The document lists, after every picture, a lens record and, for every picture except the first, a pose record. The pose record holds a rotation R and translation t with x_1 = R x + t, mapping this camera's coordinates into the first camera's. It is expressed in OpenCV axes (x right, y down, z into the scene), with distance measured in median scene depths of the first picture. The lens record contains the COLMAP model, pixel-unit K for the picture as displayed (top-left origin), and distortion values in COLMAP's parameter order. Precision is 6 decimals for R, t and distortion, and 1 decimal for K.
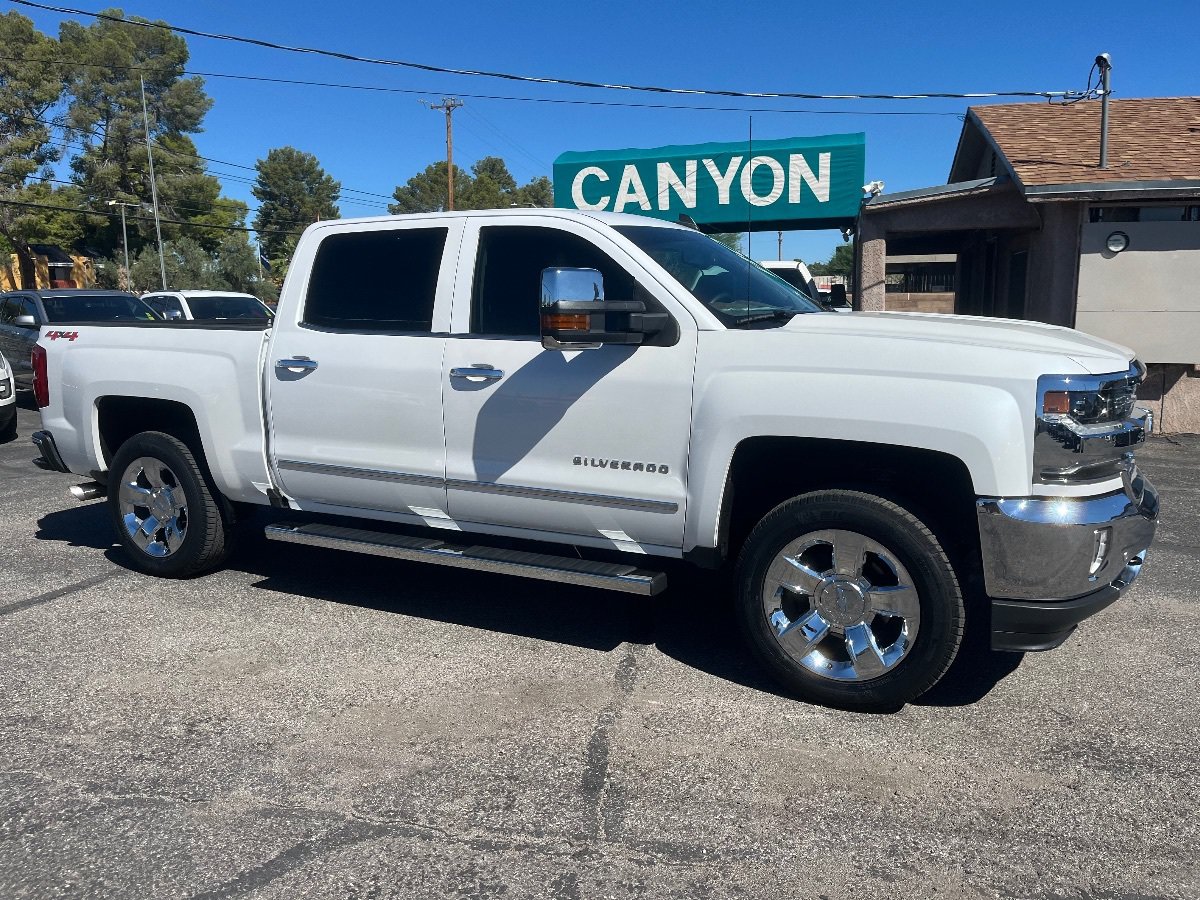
lens RADIAL K [[925.9, 0, 603.2], [0, 925.9, 428.7], [0, 0, 1]] dist [0.050790, -0.070791]
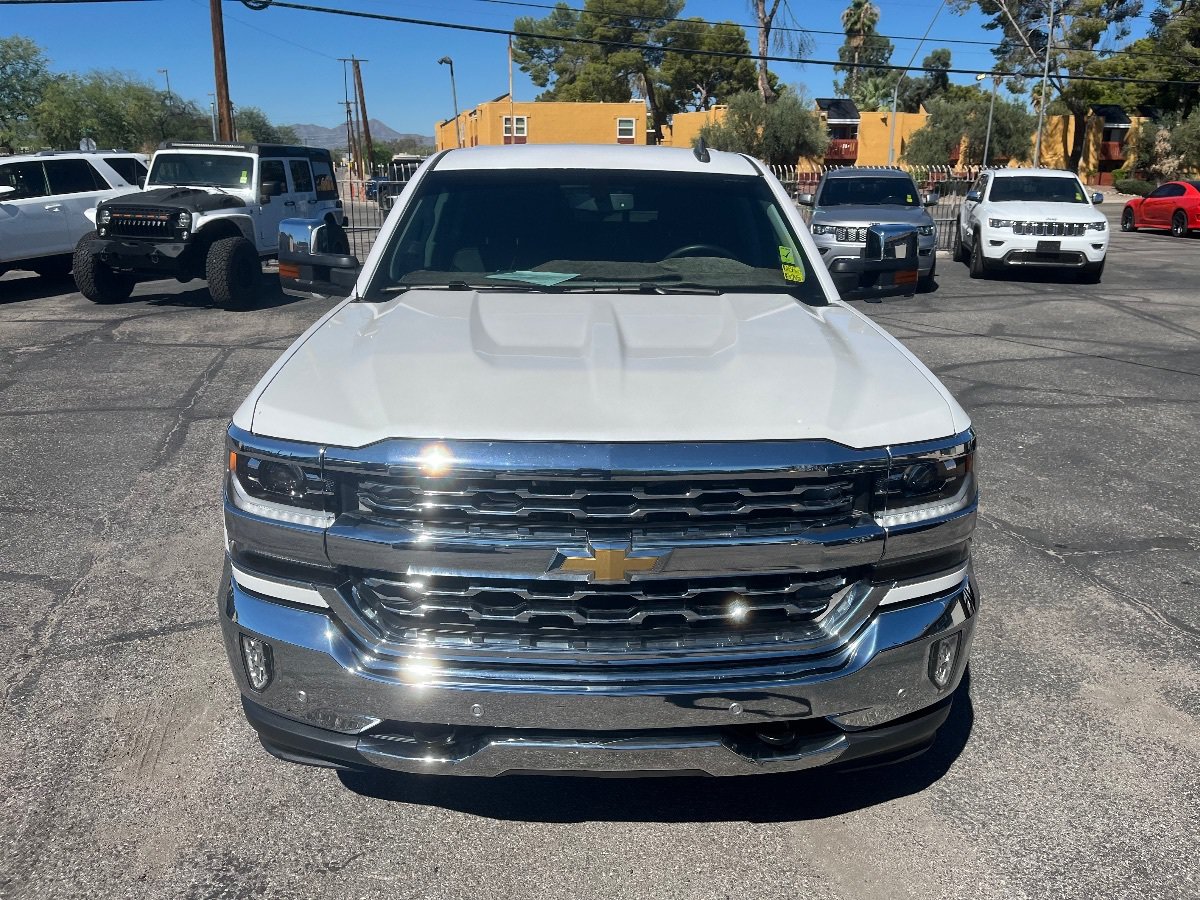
lens RADIAL K [[915.4, 0, 602.9], [0, 915.4, 426.2], [0, 0, 1]] dist [0.084627, -0.126472]
pose [[0.483658, 0.256421, -0.836853, 0.364064], [-0.132747, 0.966553, 0.219441, -0.074572], [0.865132, 0.004955, 0.501520, 0.258096]]
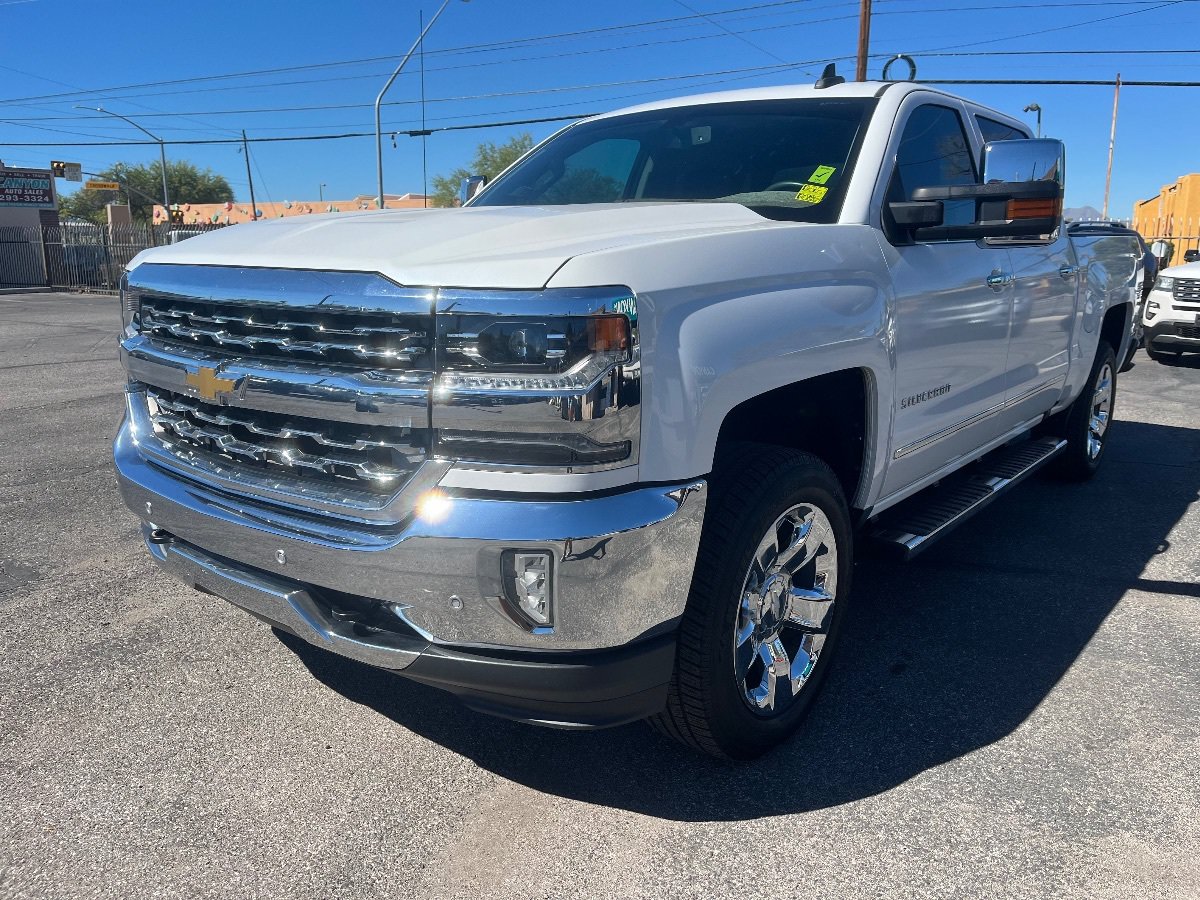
lens RADIAL K [[913.4, 0, 606.1], [0, 913.4, 449.0], [0, 0, 1]] dist [0.079266, -0.122040]
pose [[-0.200402, 0.218051, -0.955140, 0.389323], [-0.132554, 0.959918, 0.246953, -0.051161], [0.970705, 0.176098, -0.163466, 0.479844]]
